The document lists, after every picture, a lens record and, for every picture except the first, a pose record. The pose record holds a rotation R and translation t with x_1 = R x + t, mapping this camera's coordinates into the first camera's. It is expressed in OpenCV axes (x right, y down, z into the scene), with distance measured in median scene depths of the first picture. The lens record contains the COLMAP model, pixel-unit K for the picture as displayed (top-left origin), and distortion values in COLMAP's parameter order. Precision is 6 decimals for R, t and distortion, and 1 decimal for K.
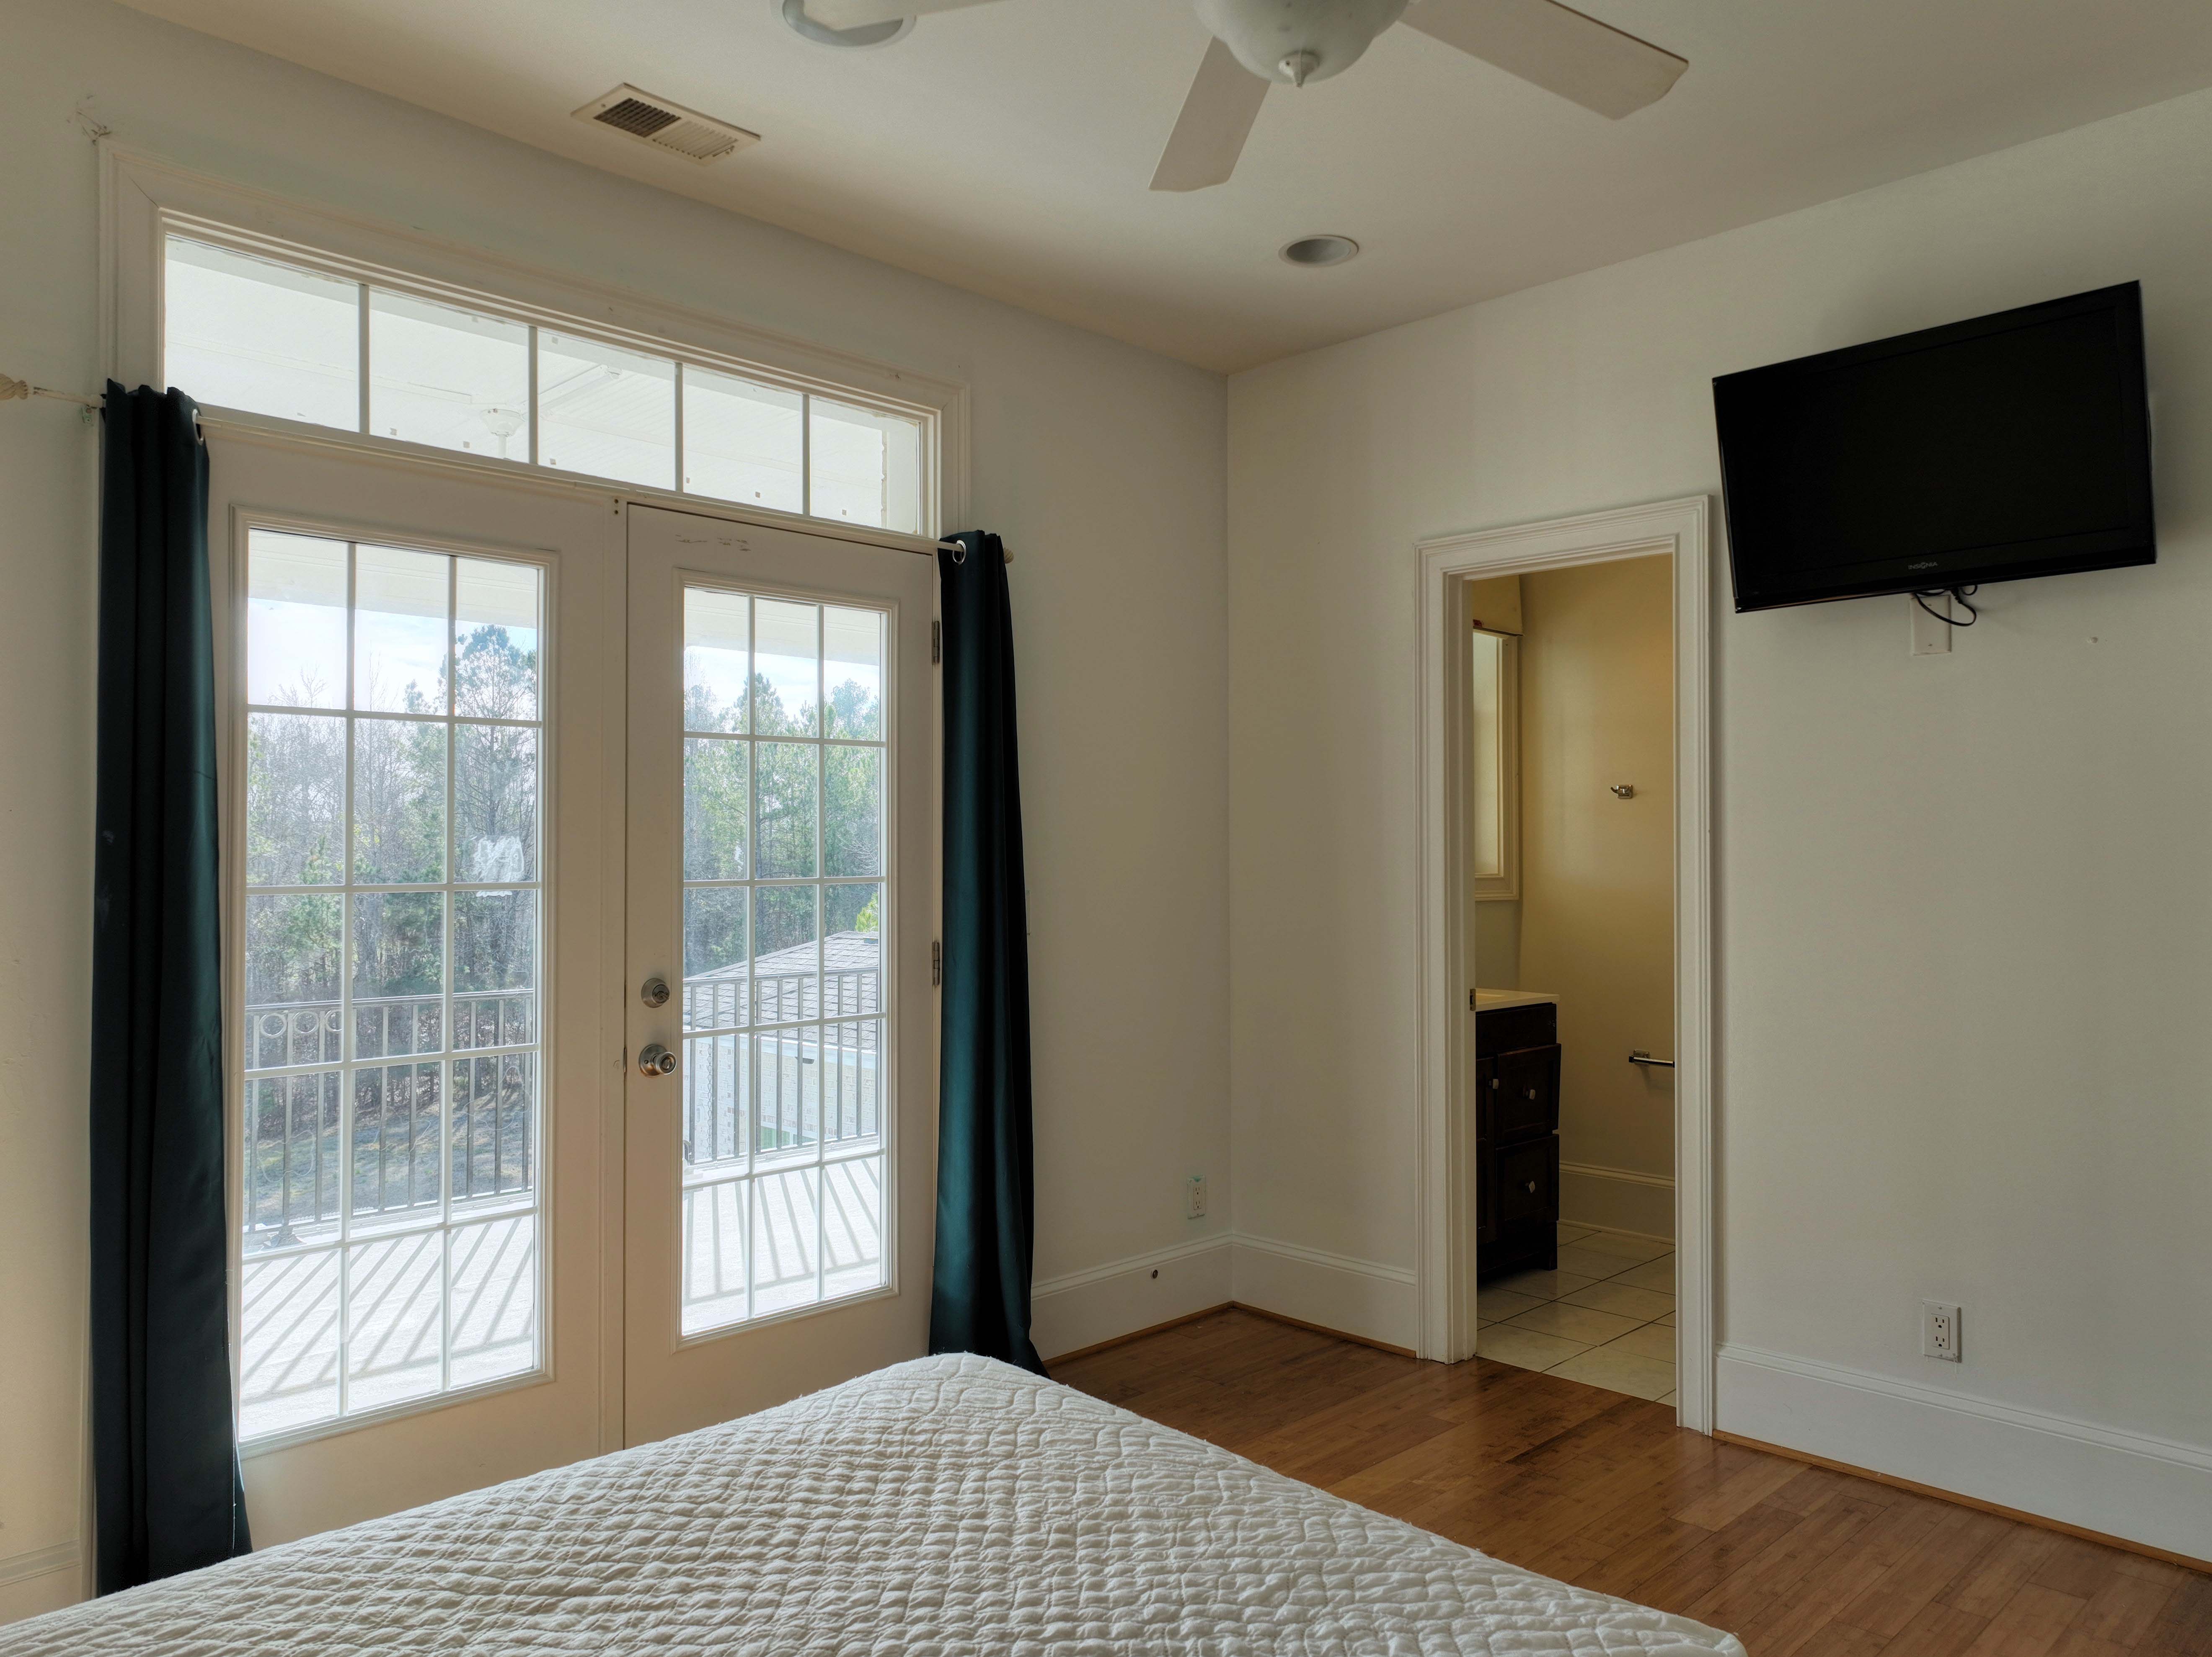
lens RADIAL K [[1562.6, 0, 1112.2], [0, 1562.6, 838.2], [0, 0, 1]] dist [0.027533, -0.001592]
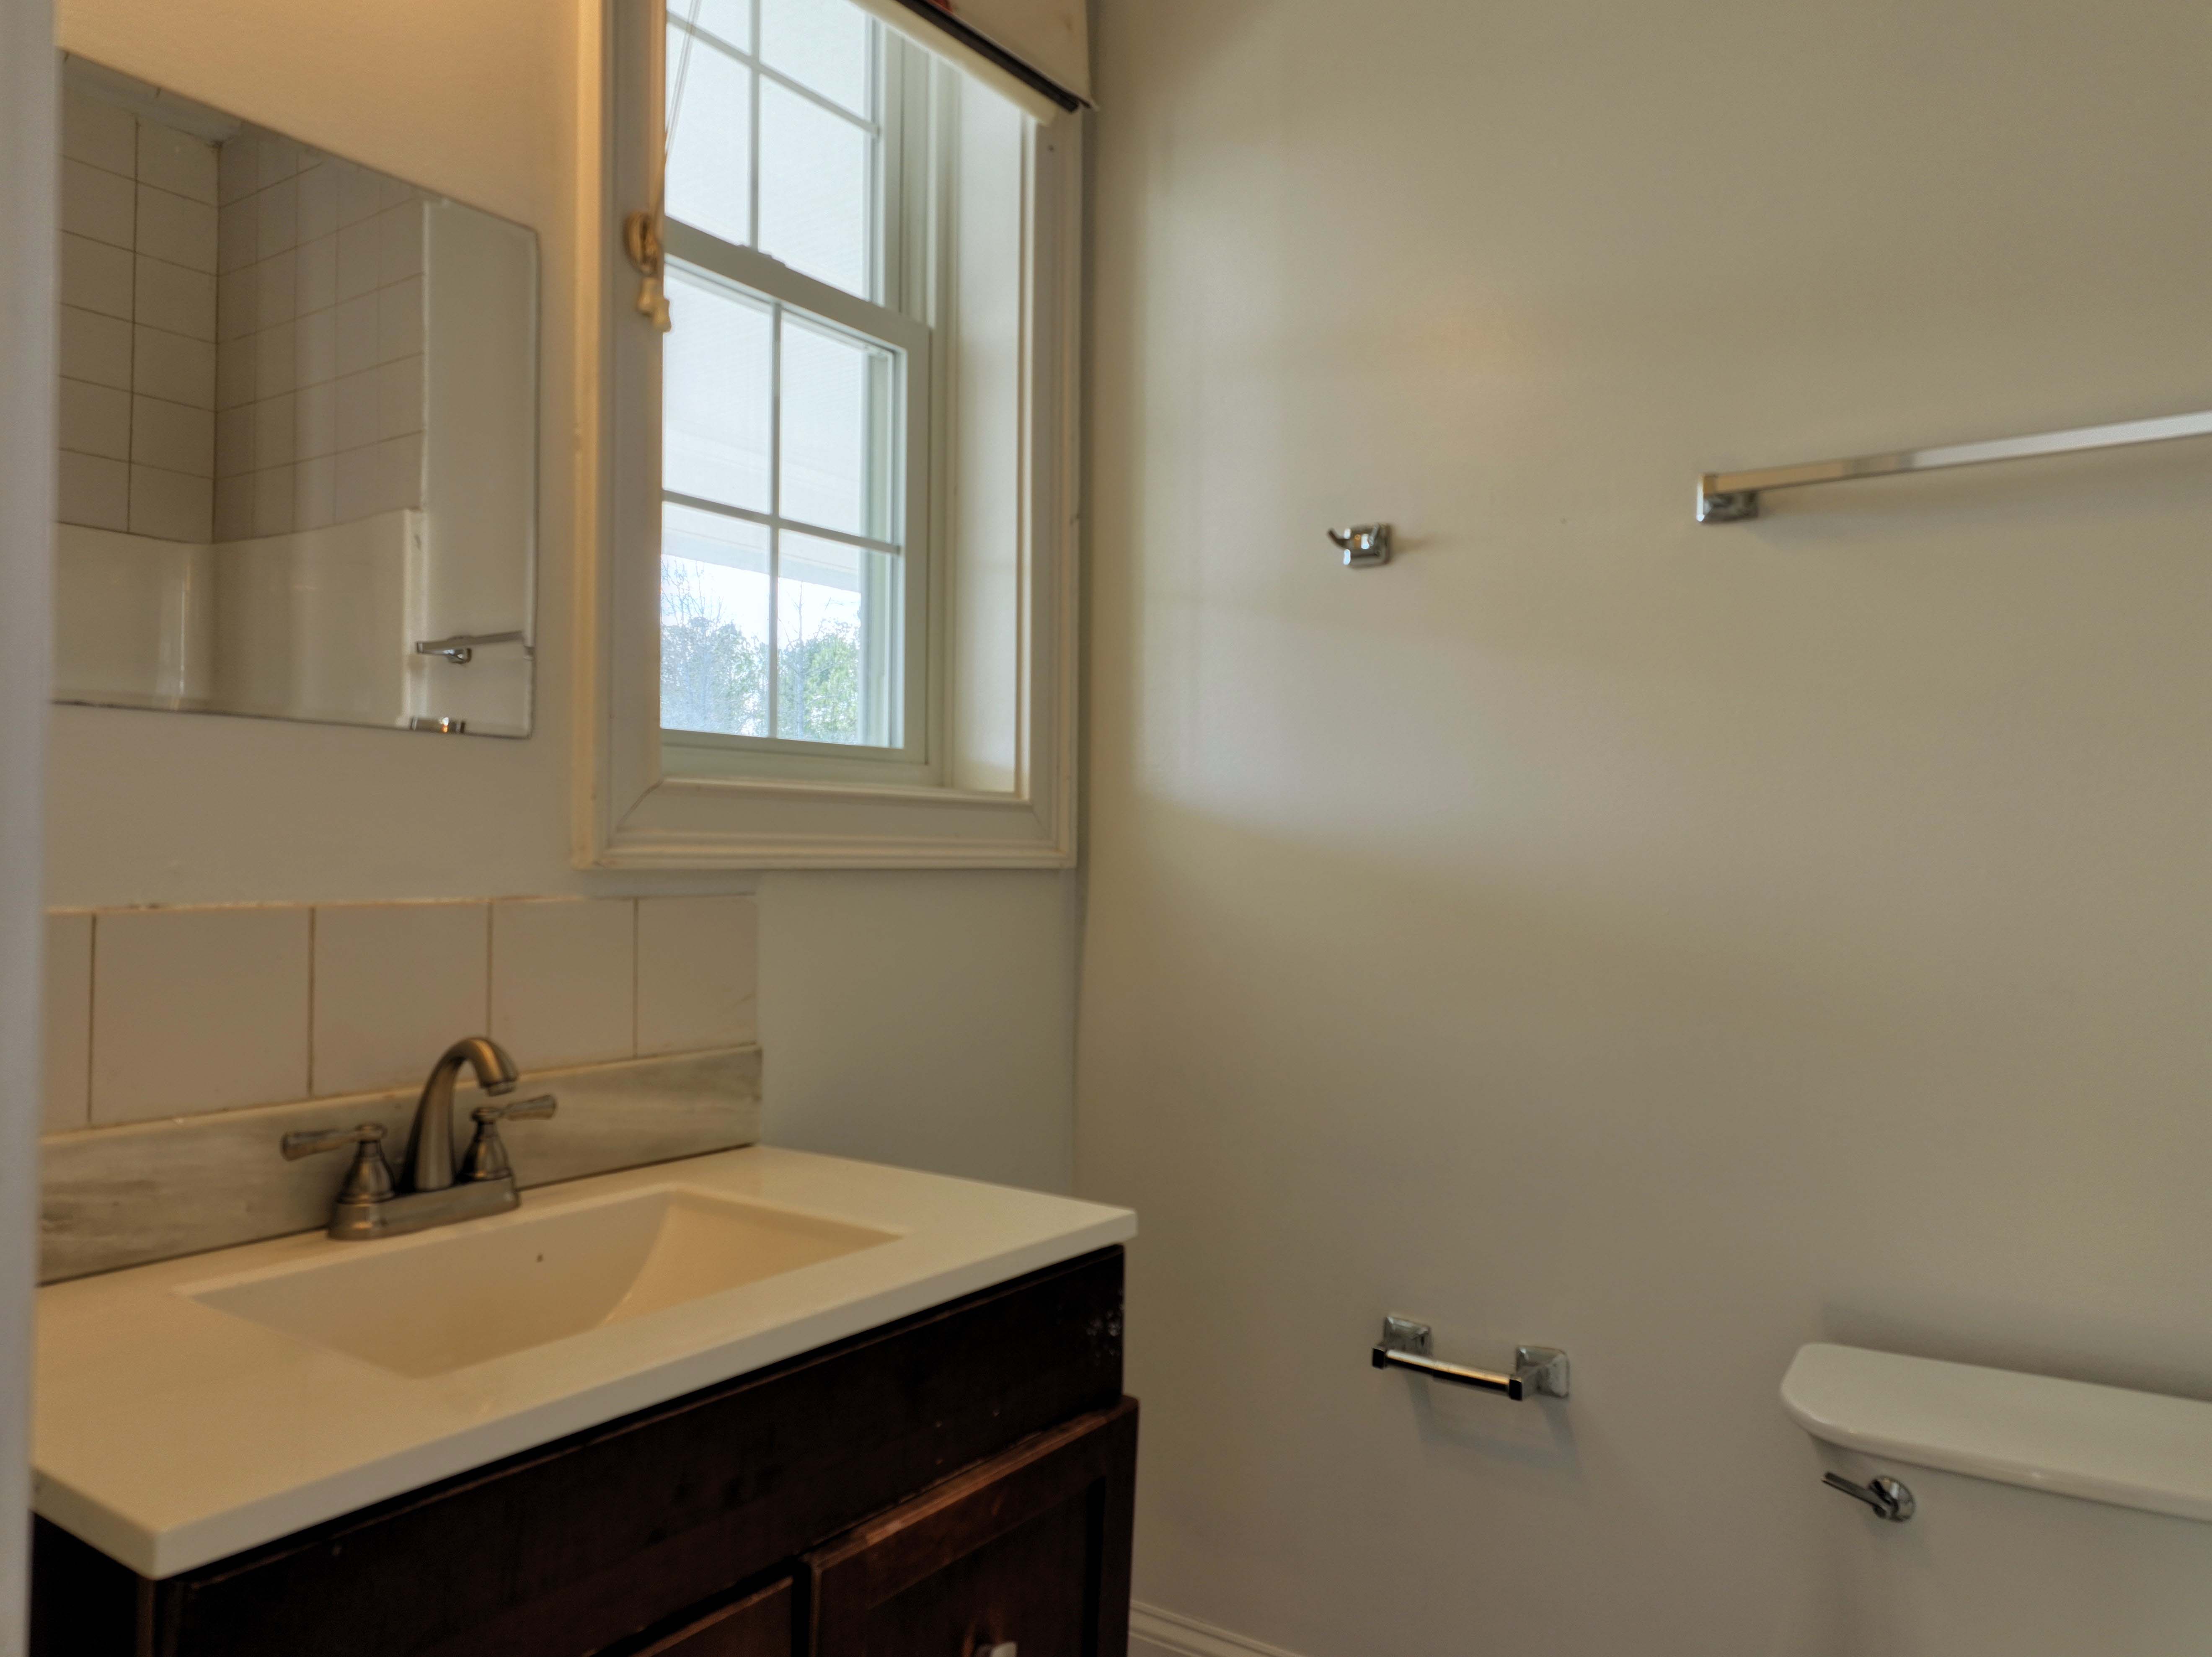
lens RADIAL K [[1562.6, 0, 1109.5], [0, 1562.6, 835.7], [0, 0, 1]] dist [0.027533, -0.001592]
pose [[0.984741, 0.011745, 0.173627, 0.102425], [-0.012604, 0.999913, 0.003846, 0.015344], [-0.173567, -0.005976, 0.984804, 0.323891]]
